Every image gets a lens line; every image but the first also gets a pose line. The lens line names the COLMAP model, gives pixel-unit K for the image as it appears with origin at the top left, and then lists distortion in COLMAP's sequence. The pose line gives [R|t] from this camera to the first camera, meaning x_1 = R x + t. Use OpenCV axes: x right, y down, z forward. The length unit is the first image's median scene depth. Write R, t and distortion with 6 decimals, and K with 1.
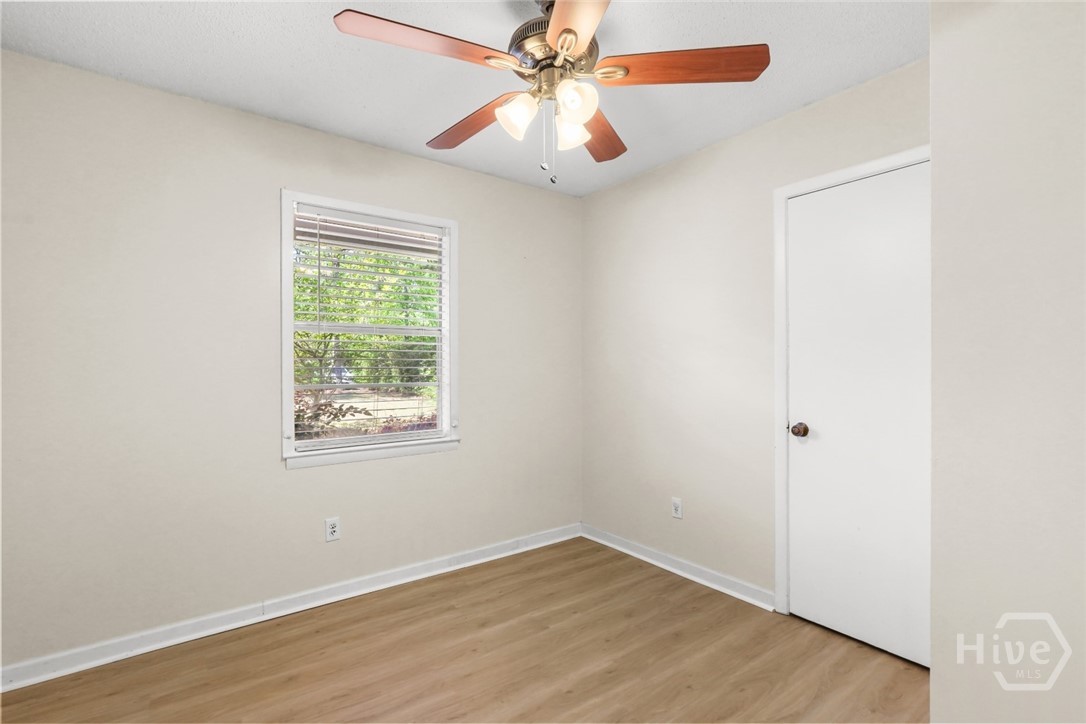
lens RADIAL K [[516.9, 0, 541.7], [0, 516.9, 361.8], [0, 0, 1]] dist [0.006494, 0.000375]
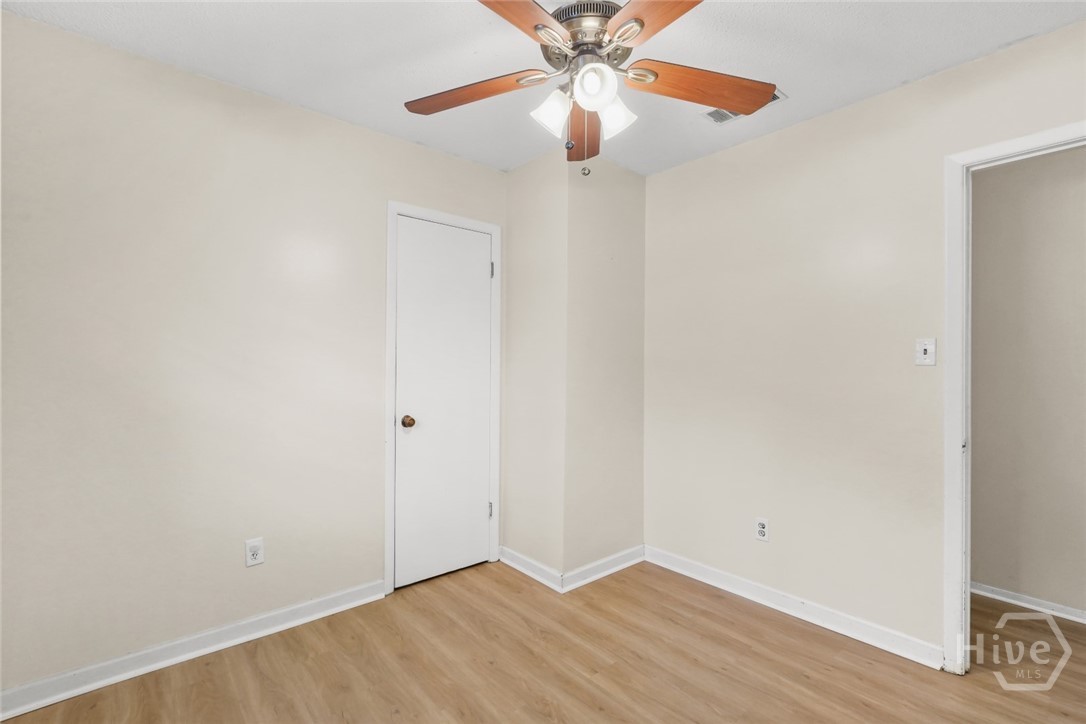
lens RADIAL K [[477.7, 0, 541.9], [0, 477.7, 367.8], [0, 0, 1]] dist [0.014038, 0.000115]
pose [[-0.061327, -0.000027, 0.998118, -0.559665], [-0.011779, 0.999930, -0.000697, 0.009691], [-0.998048, -0.011799, -0.061323, 0.749629]]
